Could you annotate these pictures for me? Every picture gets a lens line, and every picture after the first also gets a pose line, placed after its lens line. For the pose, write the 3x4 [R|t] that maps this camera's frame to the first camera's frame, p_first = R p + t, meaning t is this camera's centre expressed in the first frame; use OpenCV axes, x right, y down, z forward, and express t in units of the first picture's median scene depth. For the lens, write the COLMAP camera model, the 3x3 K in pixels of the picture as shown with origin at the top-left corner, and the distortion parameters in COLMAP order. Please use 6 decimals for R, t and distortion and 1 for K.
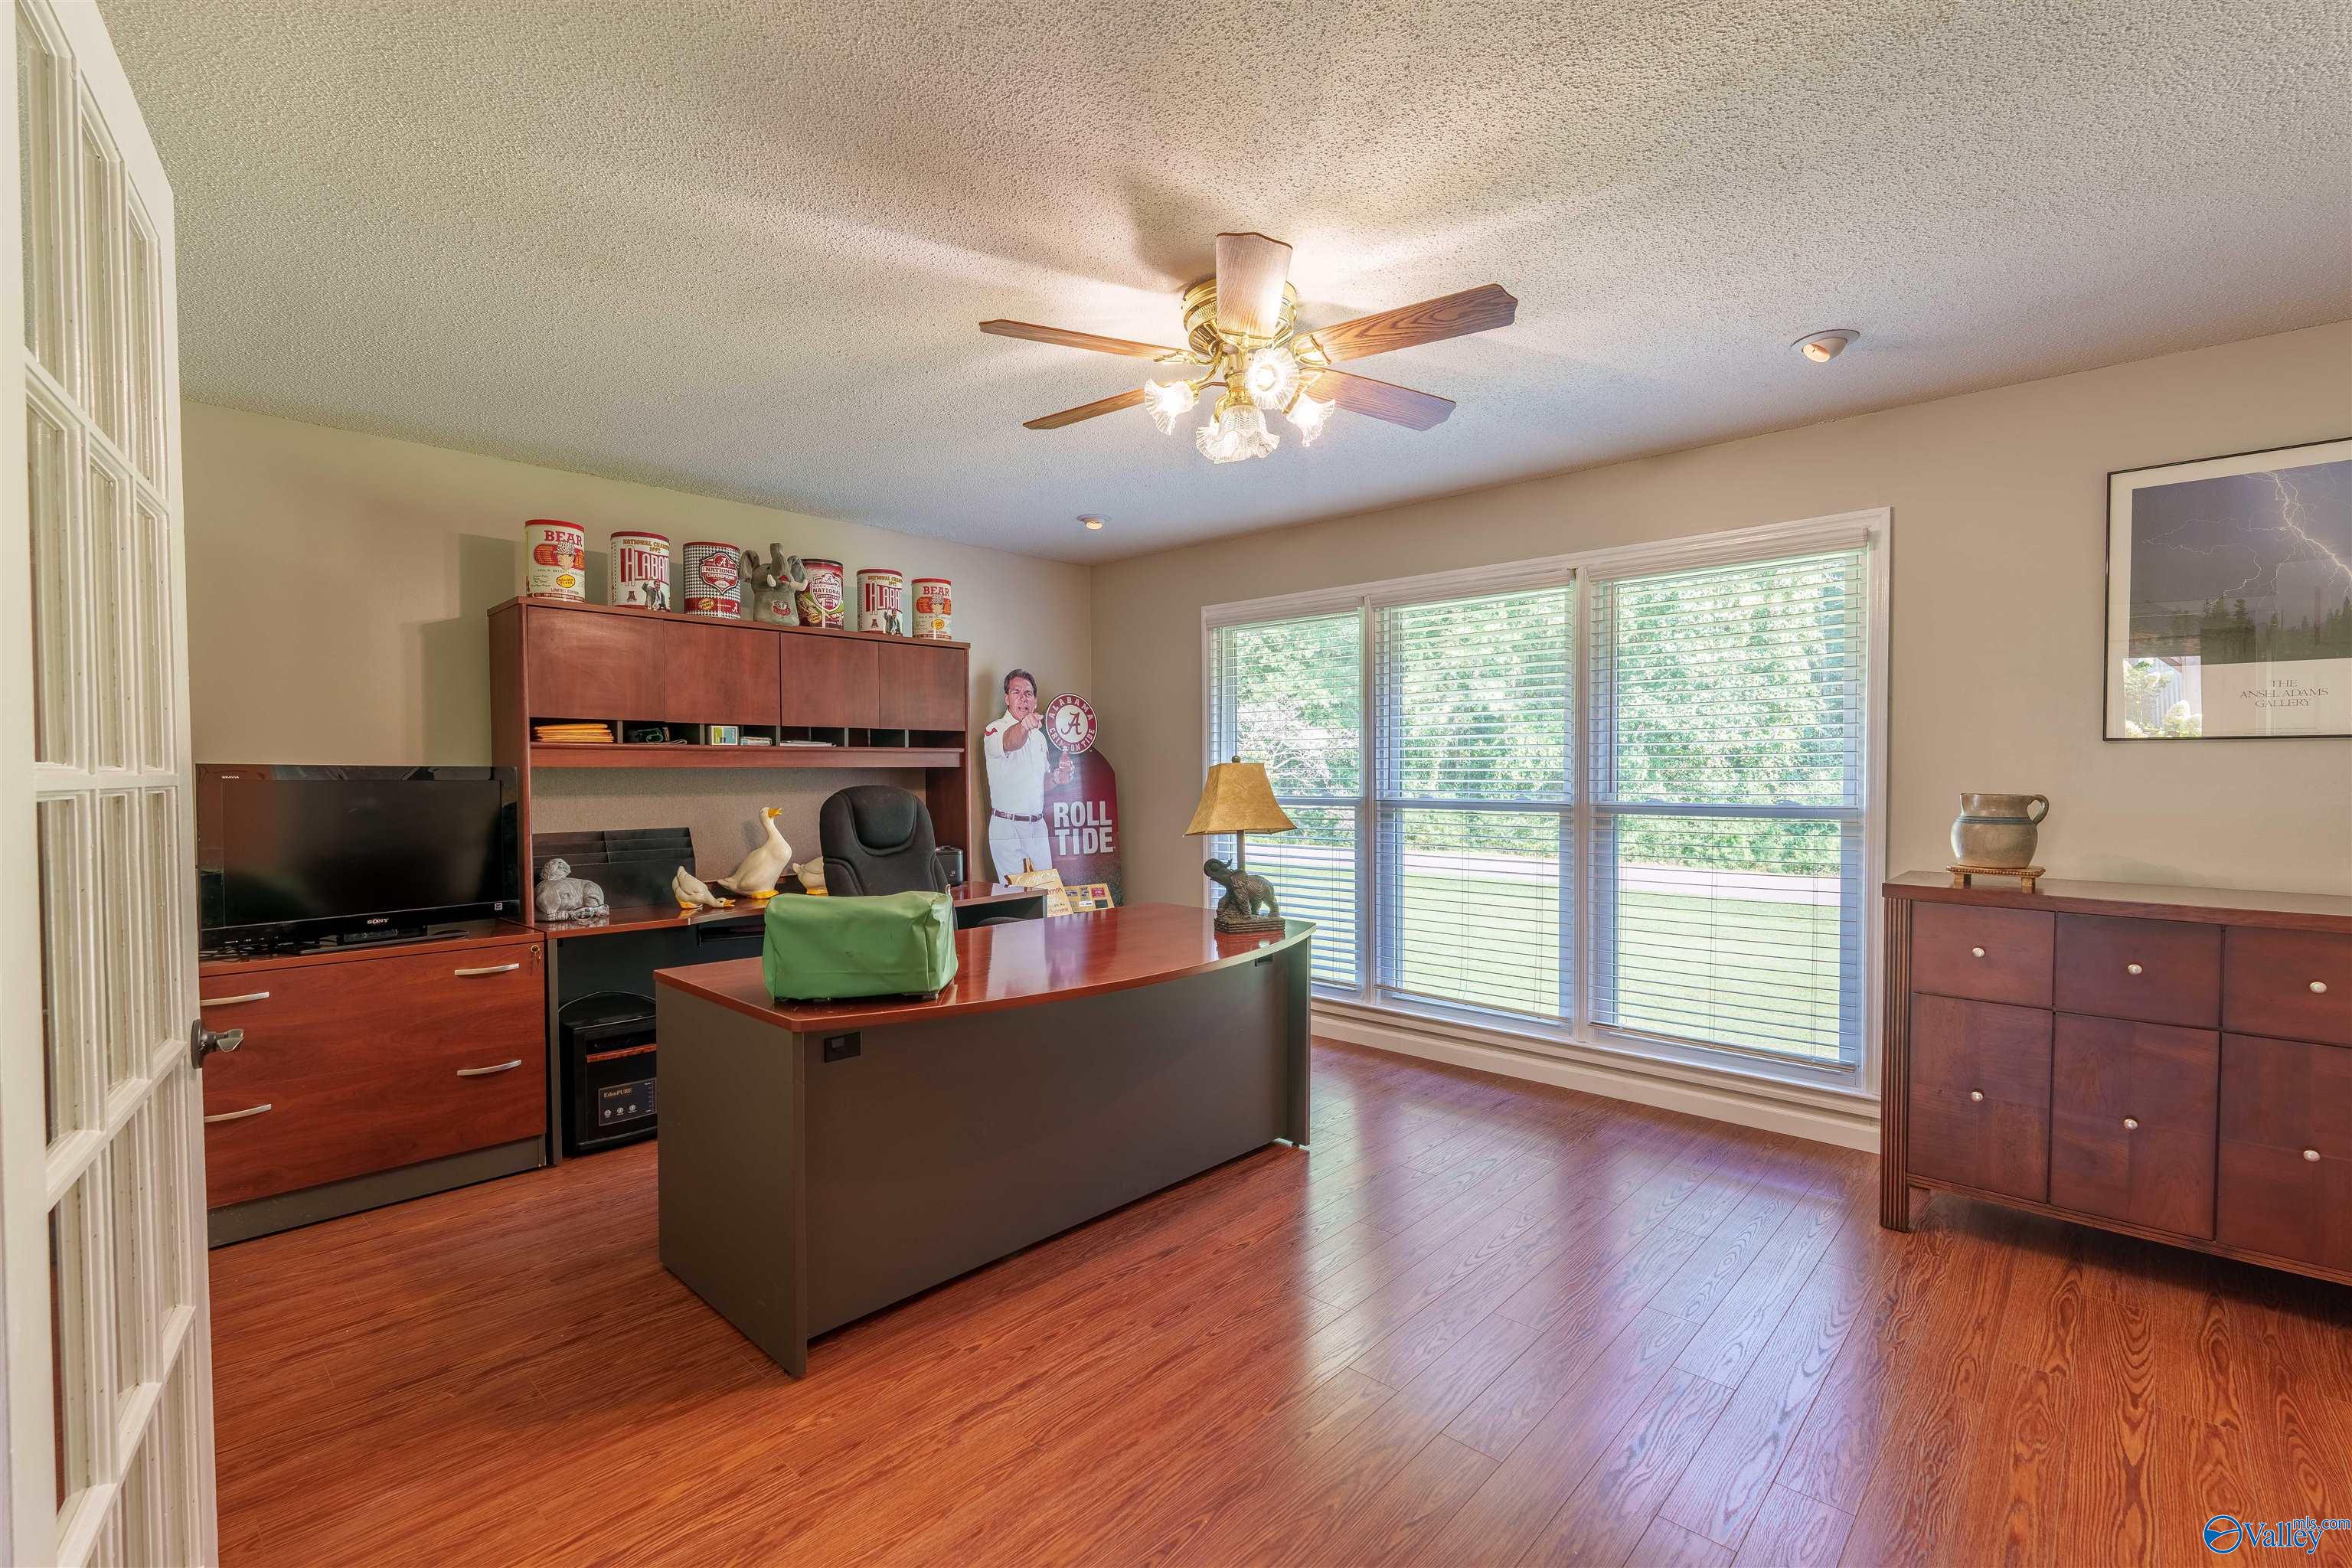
lens RADIAL K [[1041.0, 0, 1194.0], [0, 1041.0, 787.2], [0, 0, 1]] dist [-0.001690, -0.000091]
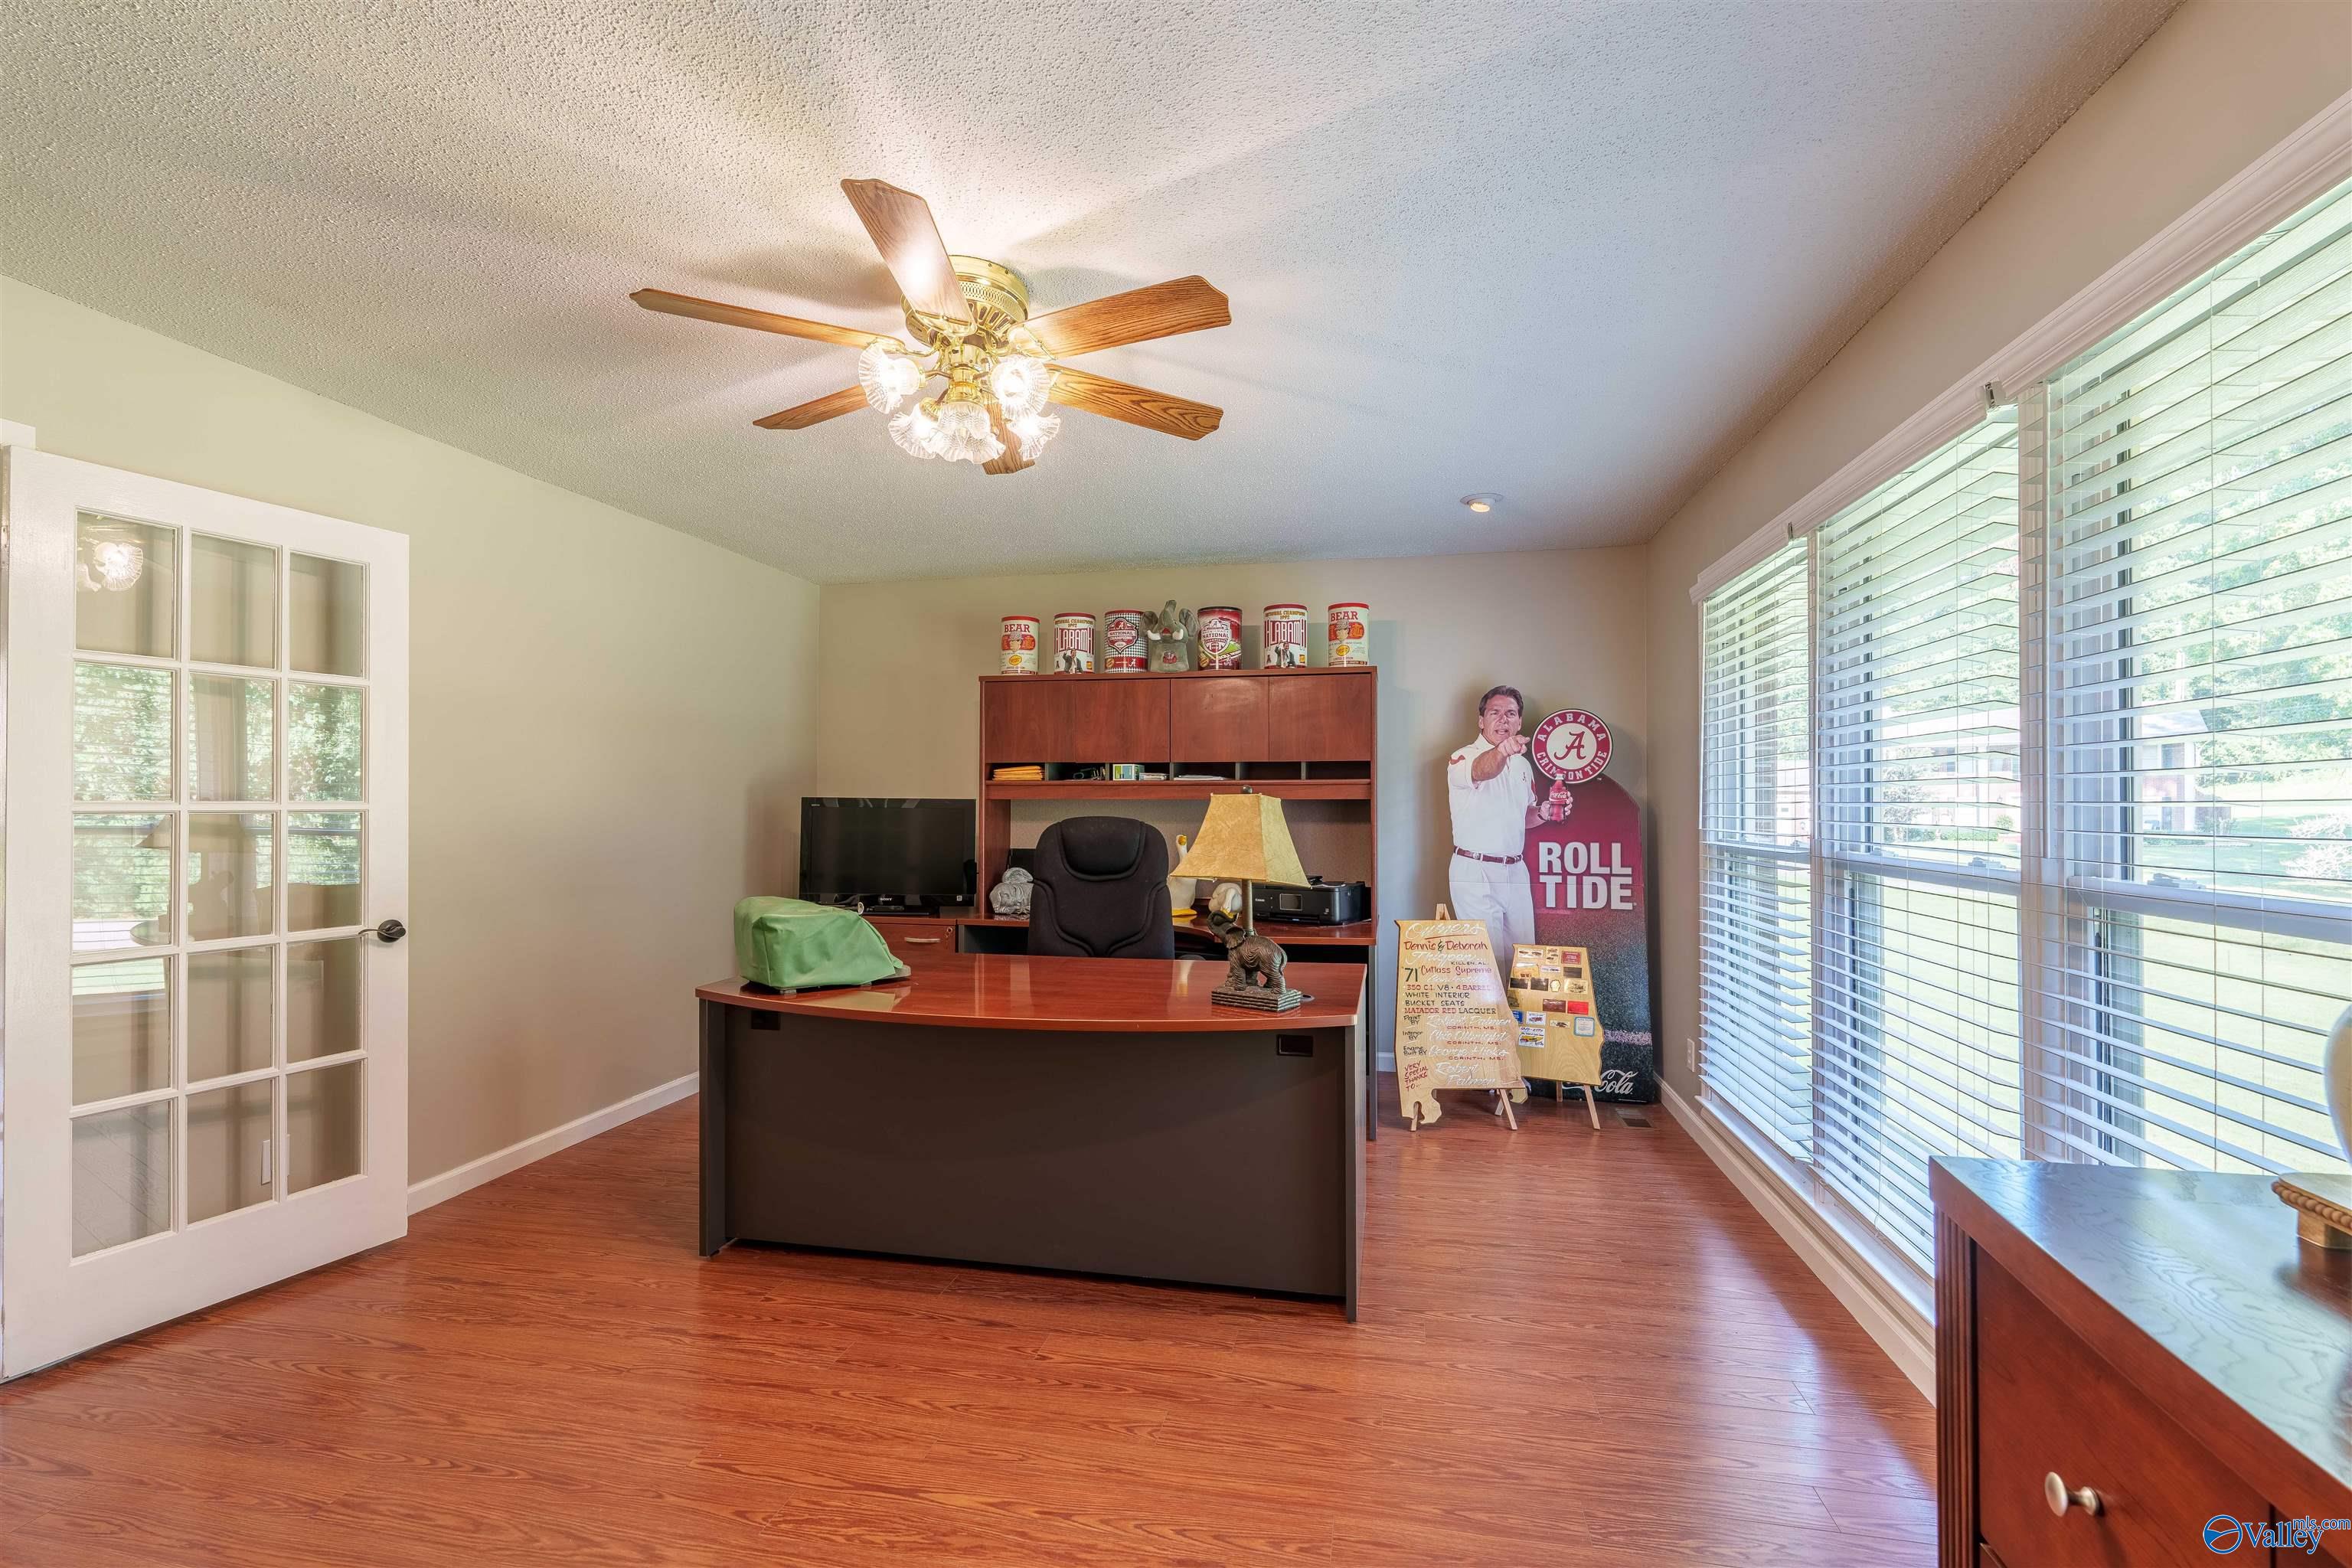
lens RADIAL K [[1041.0, 0, 1182.2], [0, 1041.0, 794.4], [0, 0, 1]] dist [-0.001690, -0.000091]
pose [[0.510835, -0.003040, -0.859674, 0.494895], [-0.017309, 0.999755, -0.013821, -0.008008], [0.859505, 0.021940, 0.510657, 0.382139]]
